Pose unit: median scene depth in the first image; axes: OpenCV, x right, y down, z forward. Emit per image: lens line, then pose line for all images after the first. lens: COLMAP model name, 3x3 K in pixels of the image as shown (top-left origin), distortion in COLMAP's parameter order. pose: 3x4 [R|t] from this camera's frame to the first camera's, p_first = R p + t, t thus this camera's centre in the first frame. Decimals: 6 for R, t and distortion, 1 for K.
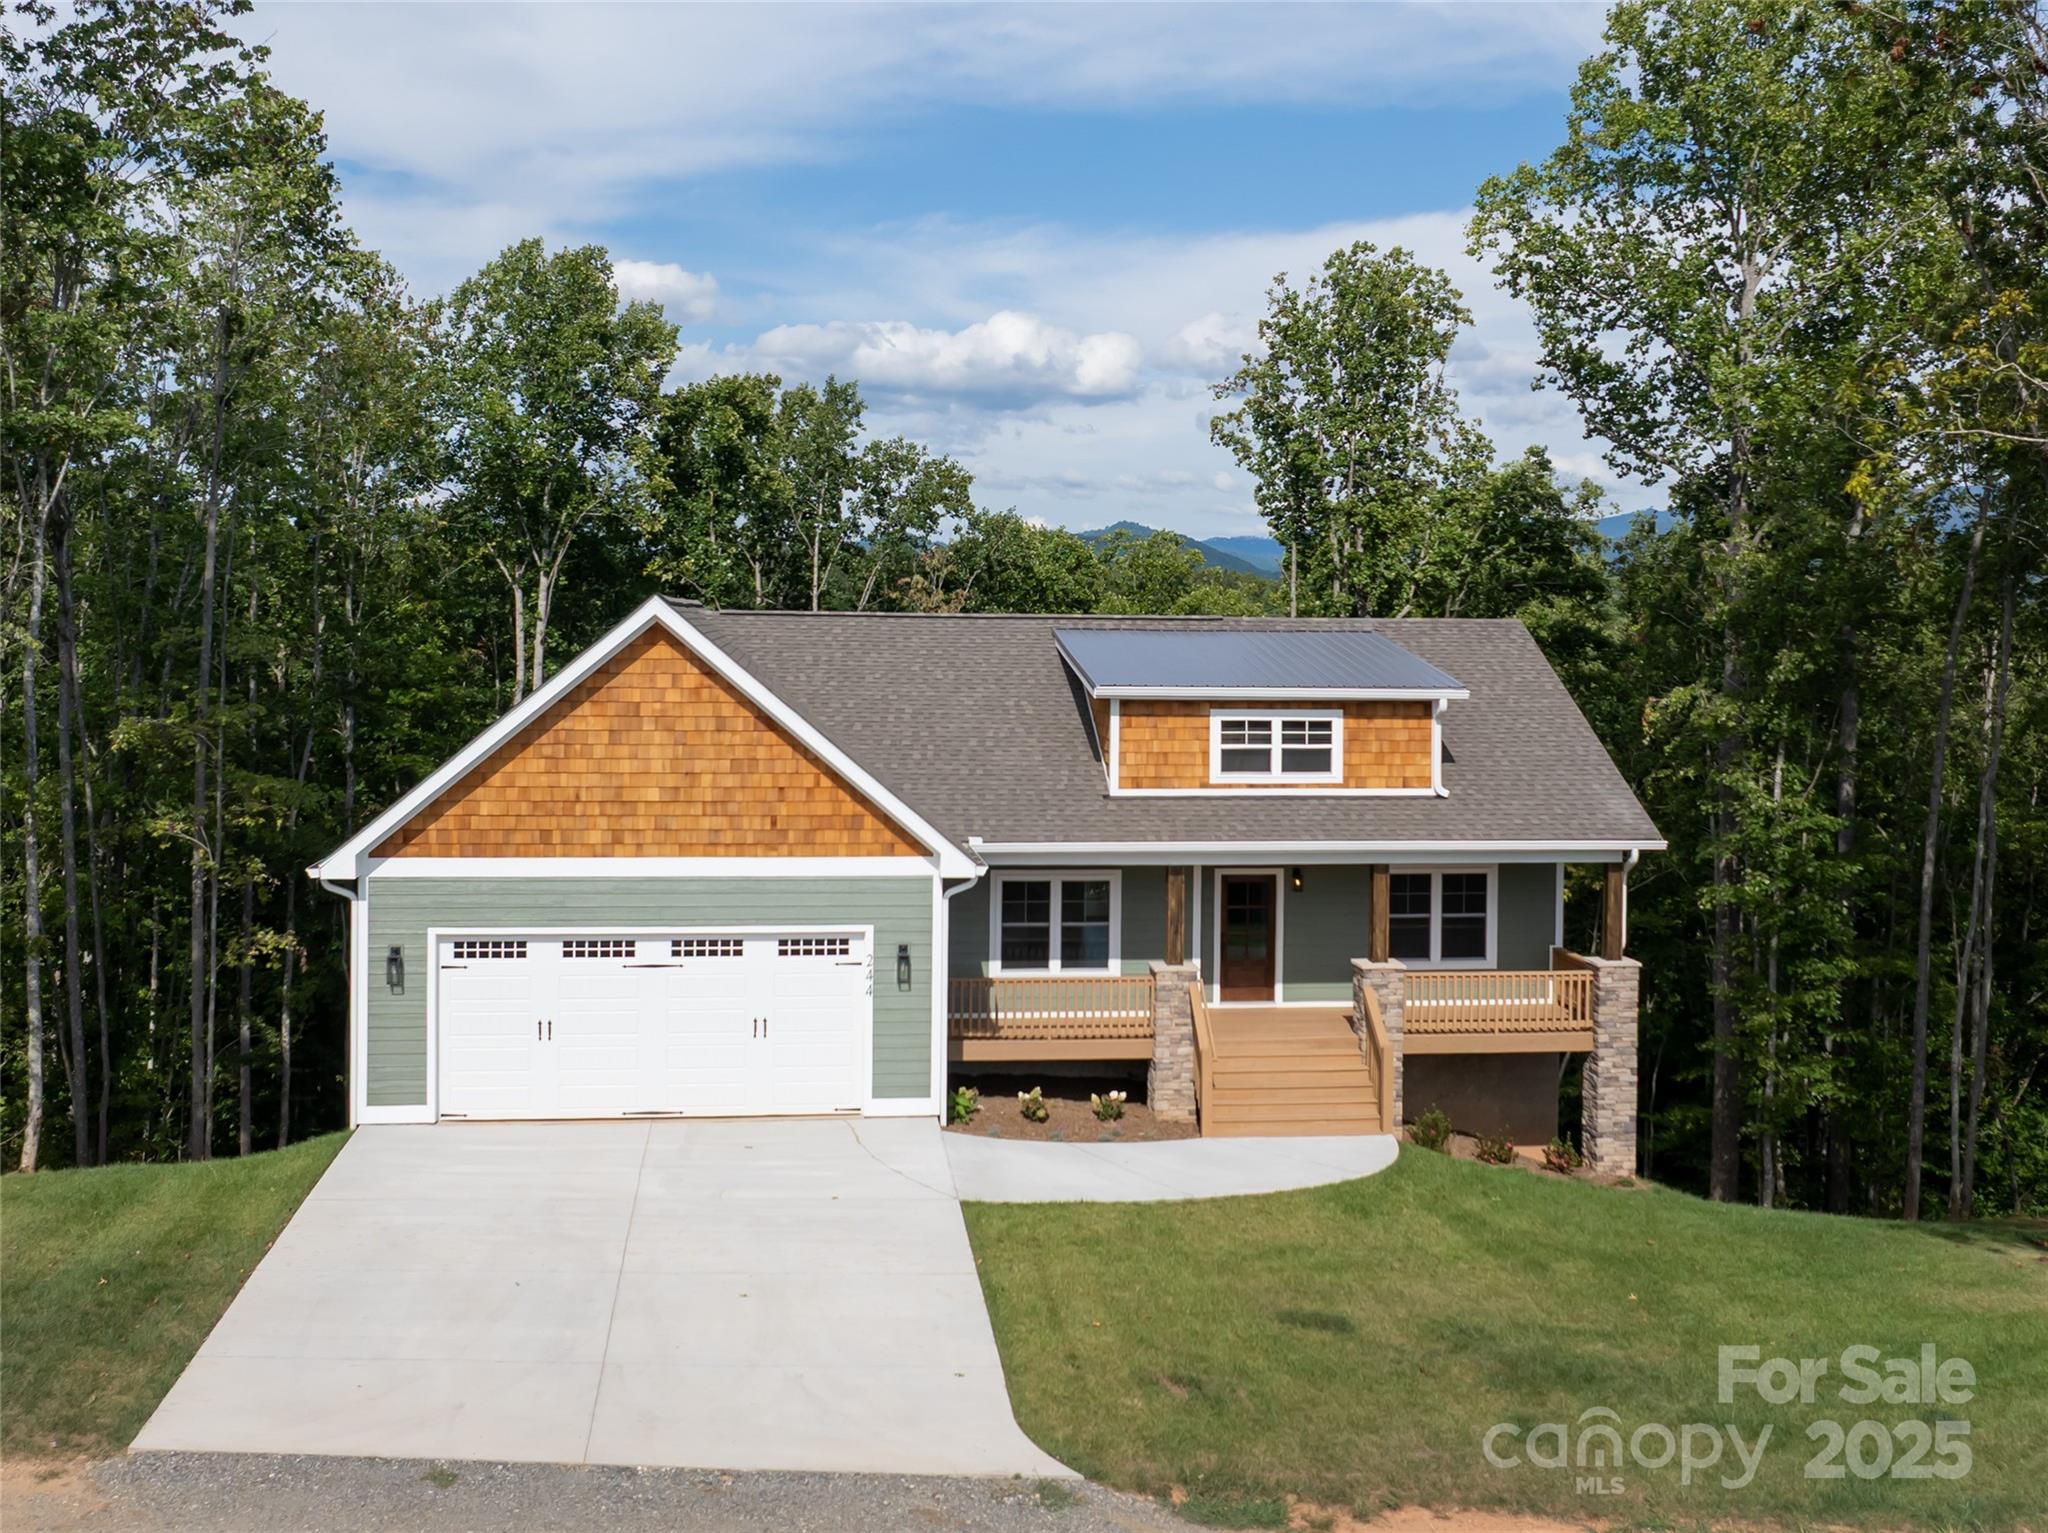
lens RADIAL K [[1435.6, 0, 1026.8], [0, 1435.6, 729.6], [0, 0, 1]] dist [-0.007344, -0.006558]
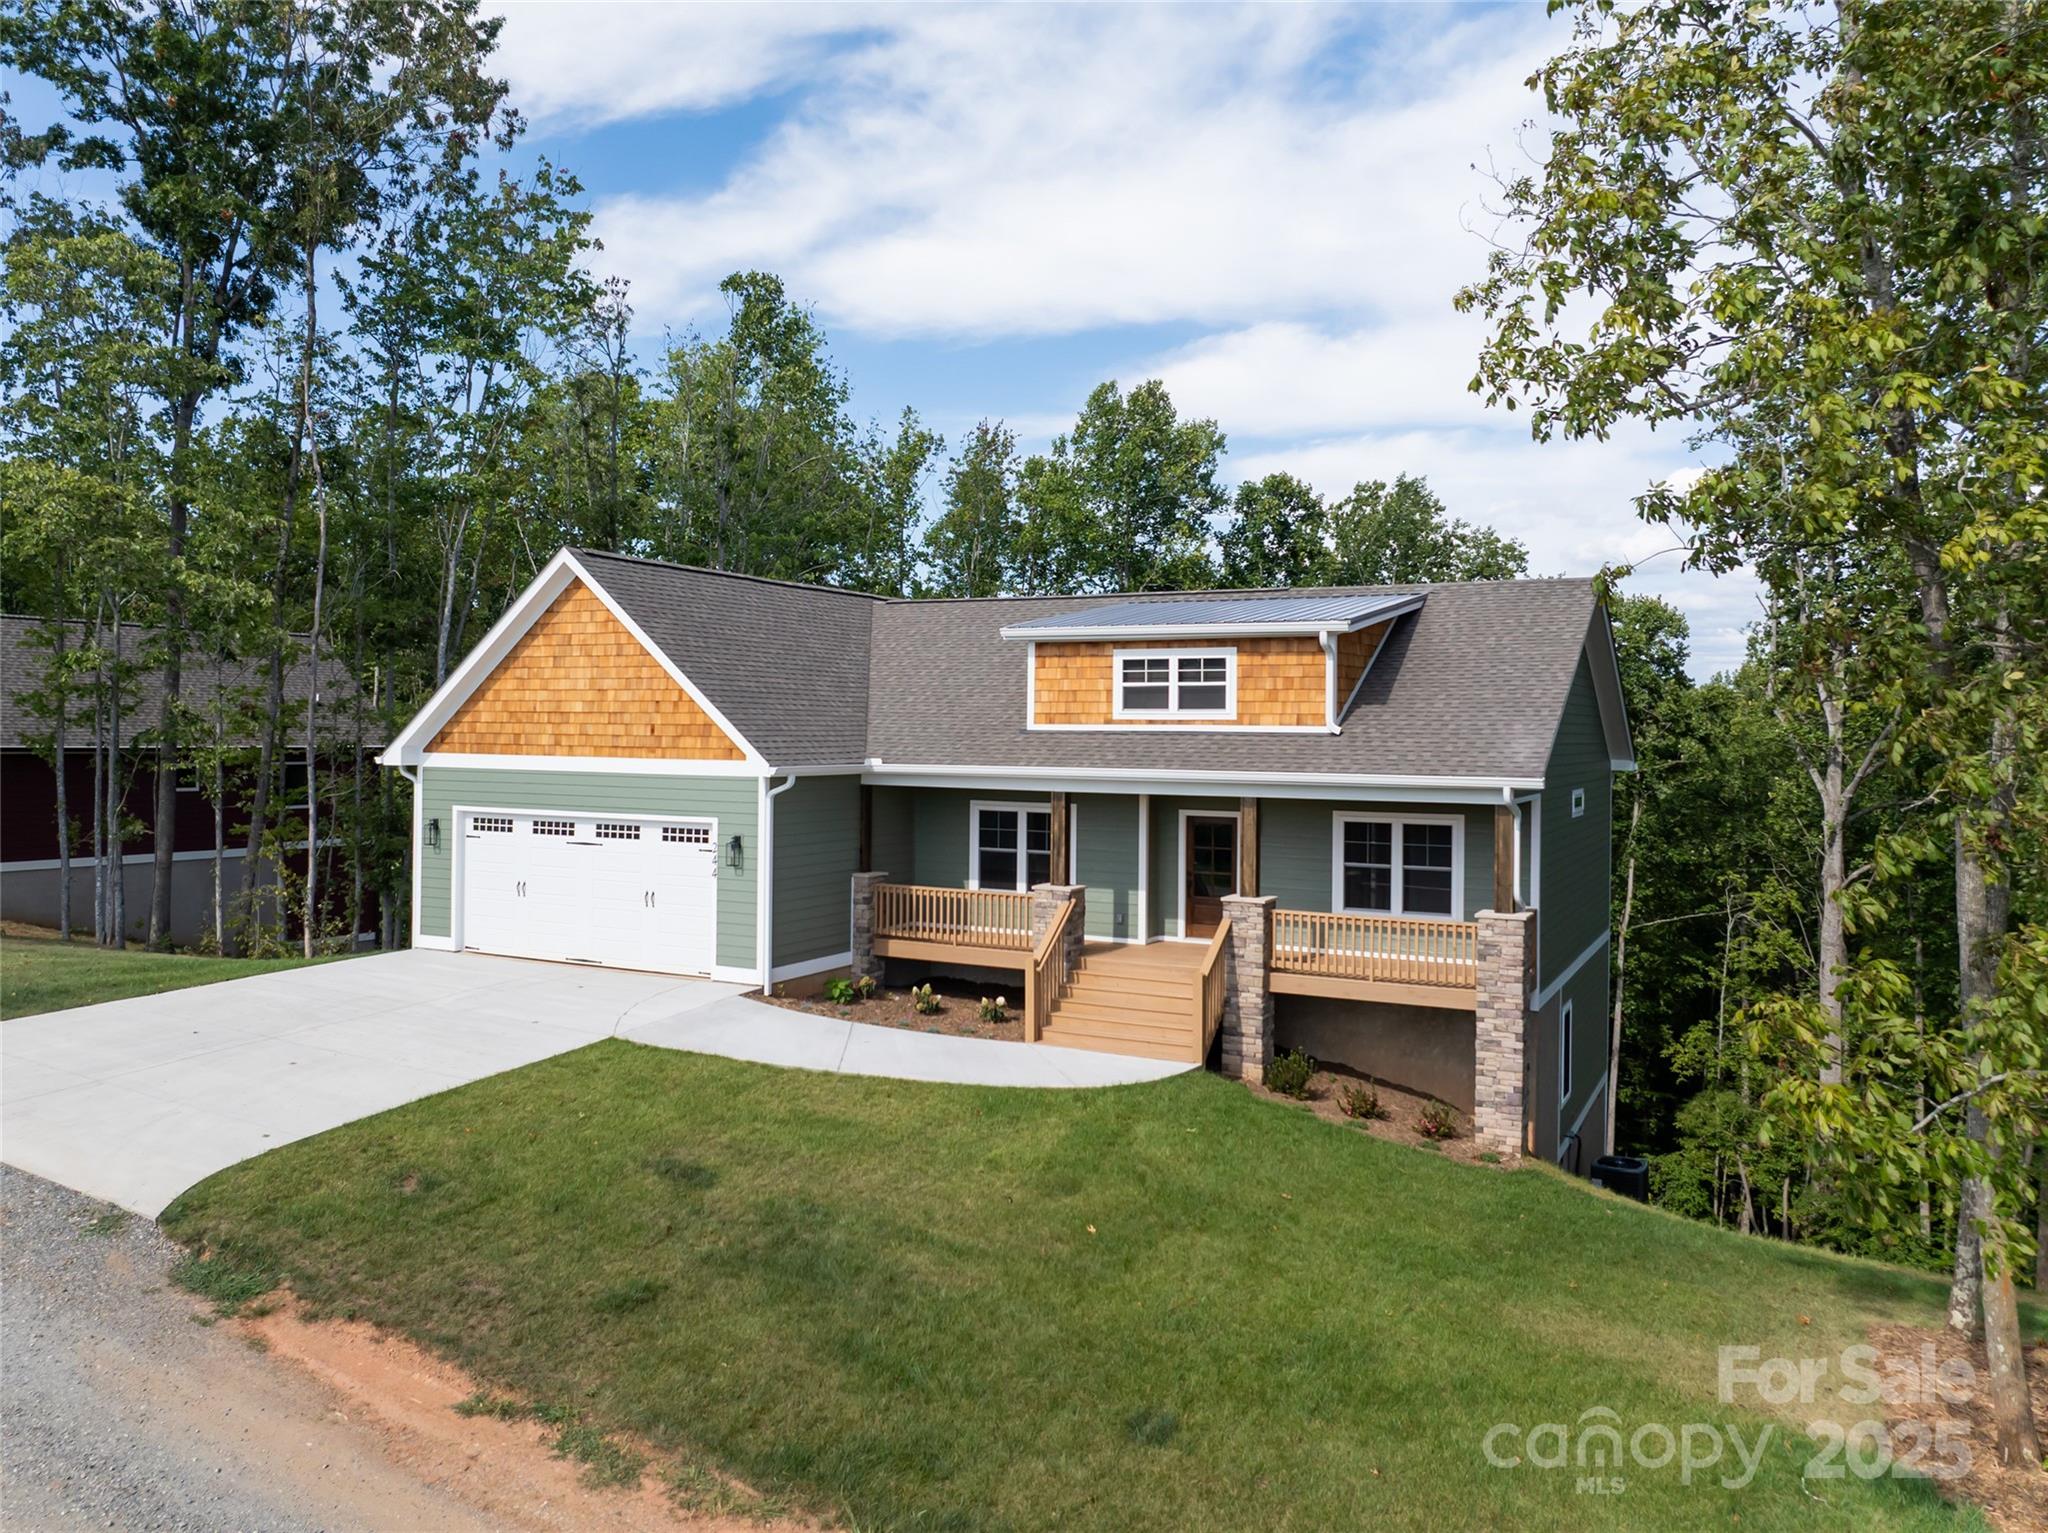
lens RADIAL K [[1134.9, 0, 1023.8], [0, 1134.9, 743.6], [0, 0, 1]] dist [-0.002685, -0.025634]
pose [[0.904800, 0.014002, -0.425605, 0.439557], [-0.019998, 0.999754, -0.009624, 0.066945], [0.425366, 0.017220, 0.904858, 0.220910]]
